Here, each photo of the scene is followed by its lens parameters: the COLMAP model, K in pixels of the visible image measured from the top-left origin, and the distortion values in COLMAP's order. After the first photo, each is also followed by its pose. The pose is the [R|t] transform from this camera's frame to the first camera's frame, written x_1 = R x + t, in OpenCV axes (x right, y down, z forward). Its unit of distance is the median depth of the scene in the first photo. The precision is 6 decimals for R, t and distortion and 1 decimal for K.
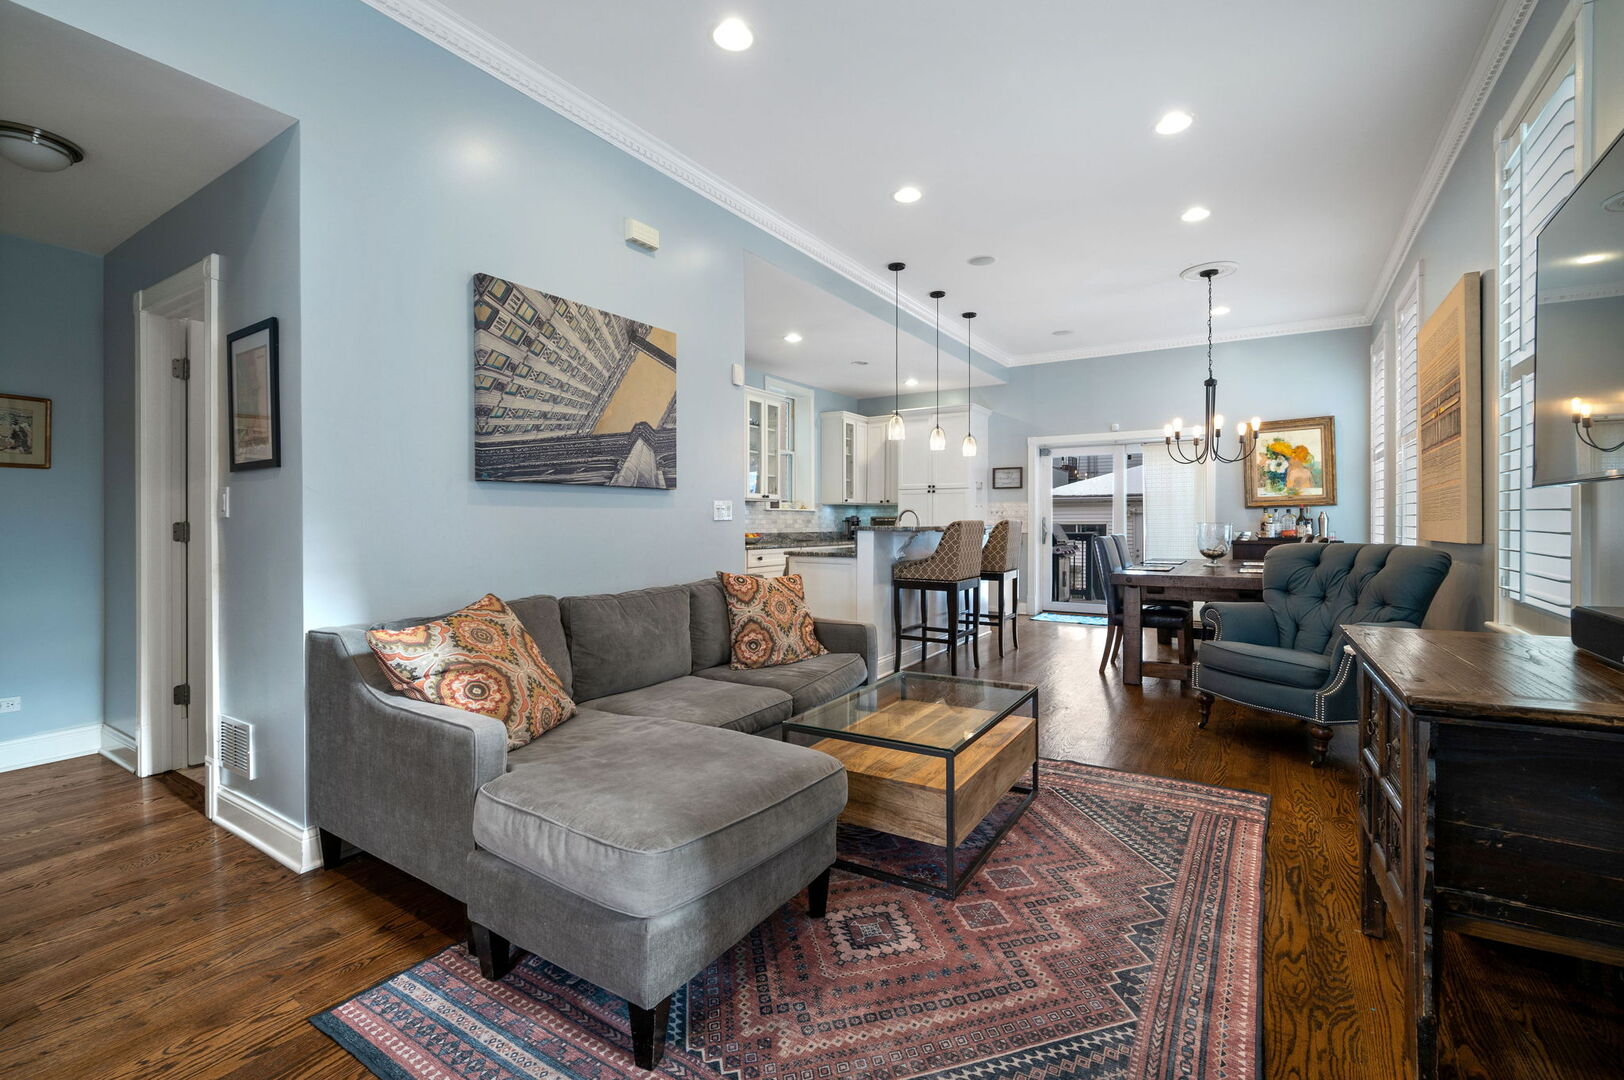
lens RADIAL K [[720.0, 0, 816.3], [0, 720.0, 527.6], [0, 0, 1]] dist [-0.000029, -0.000030]
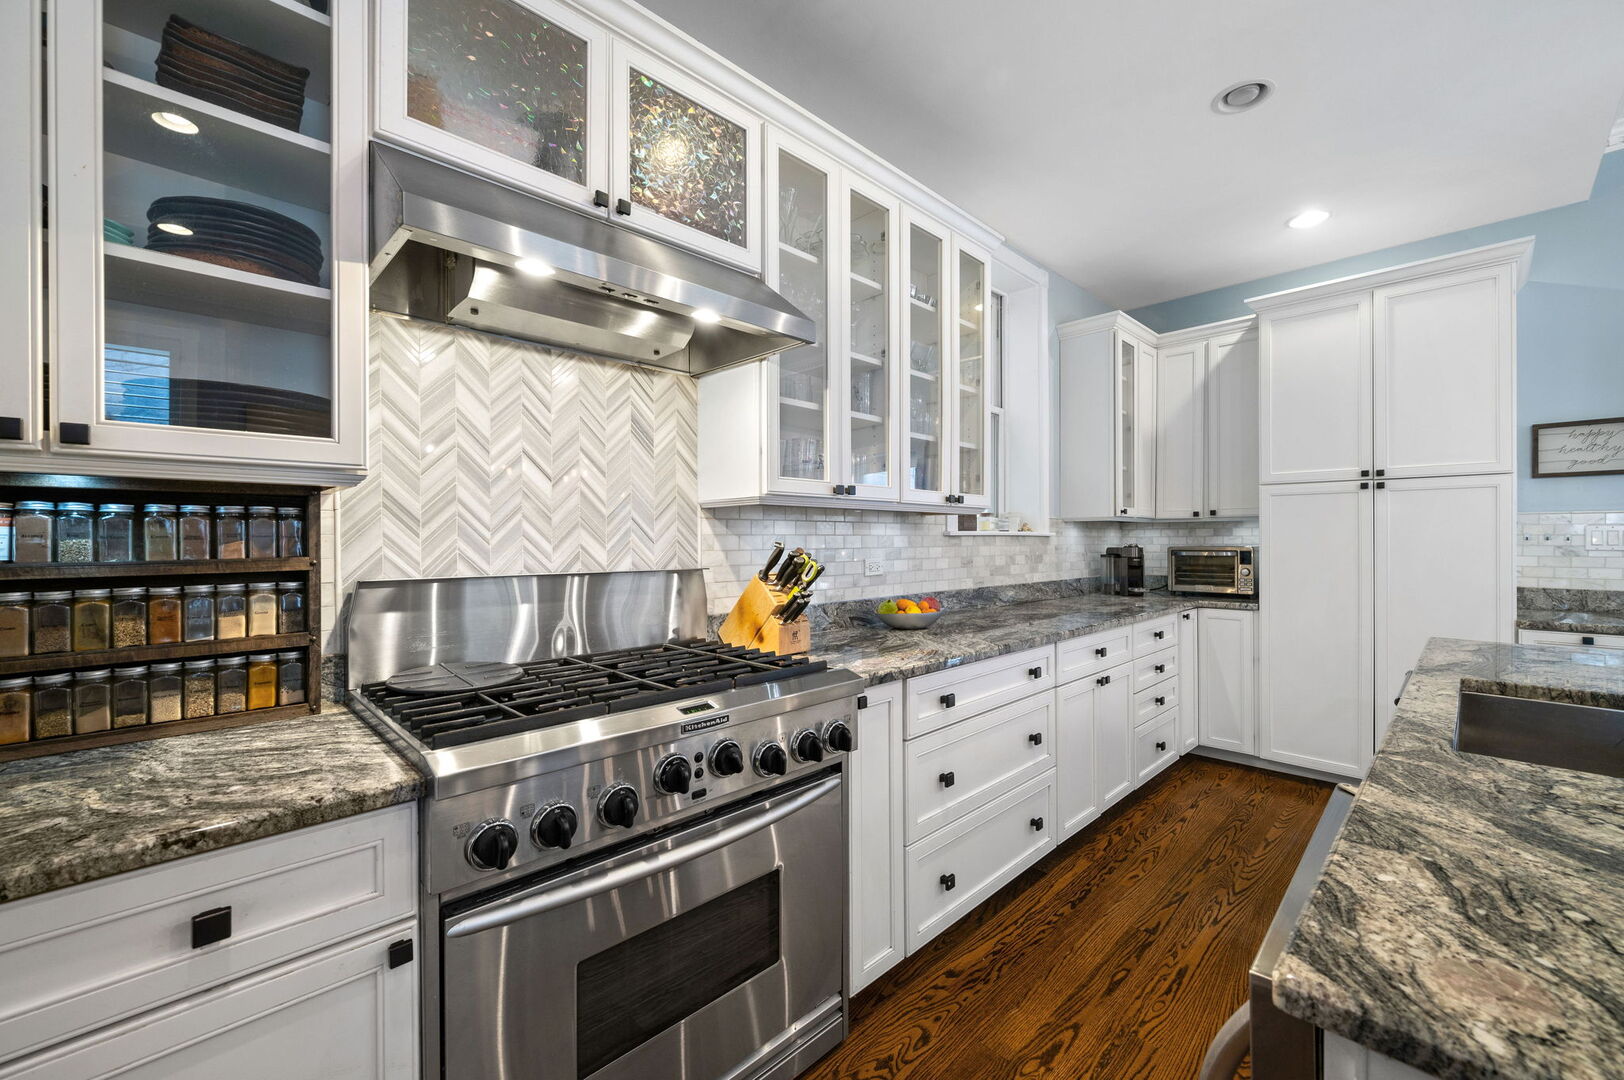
lens RADIAL K [[654.9, 0, 814.8], [0, 654.9, 533.5], [0, 0, 1]] dist [-0.001630, -0.000209]
pose [[0.975263, -0.002579, -0.221035, -0.087074], [-0.001057, 0.999866, -0.016331, -0.027049], [0.221047, 0.016160, 0.975129, 0.878893]]
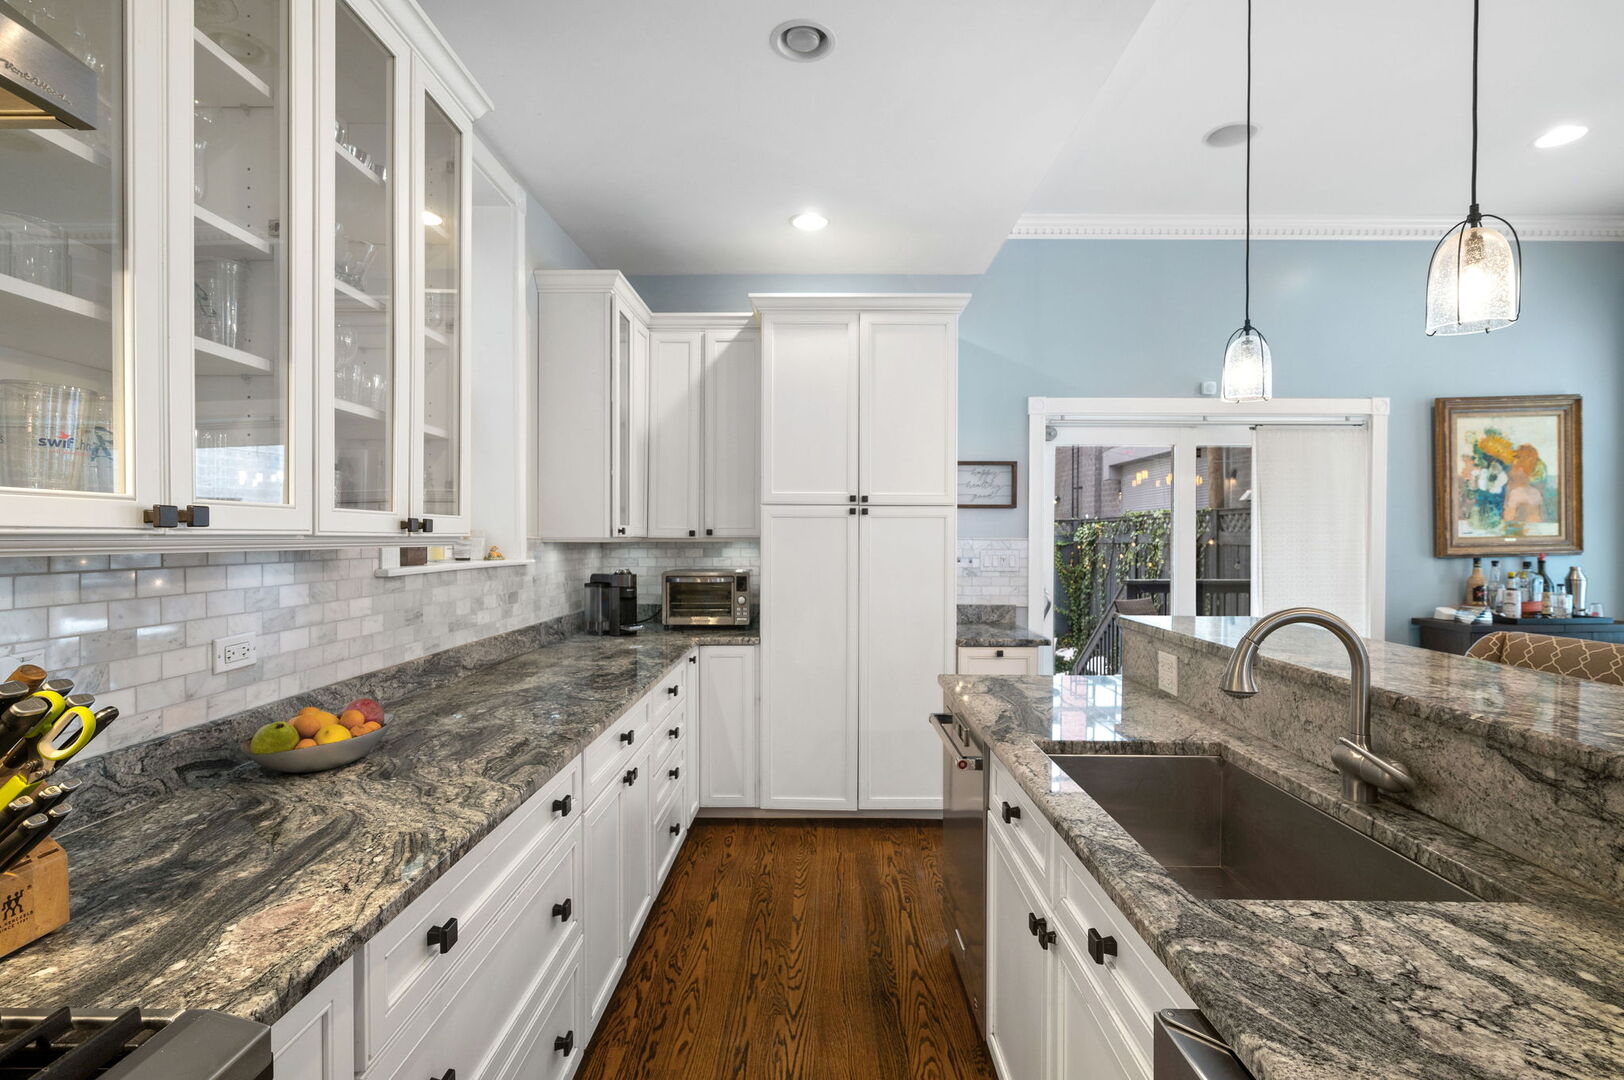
lens RADIAL K [[762.4, 0, 812.0], [0, 762.4, 540.0], [0, 0, 1]] dist [0.000437, -0.000029]
pose [[0.847003, 0.000989, 0.531588, -0.119309], [0.000435, 0.999997, -0.002555, -0.050664], [-0.531589, 0.002395, 0.846999, 0.999475]]
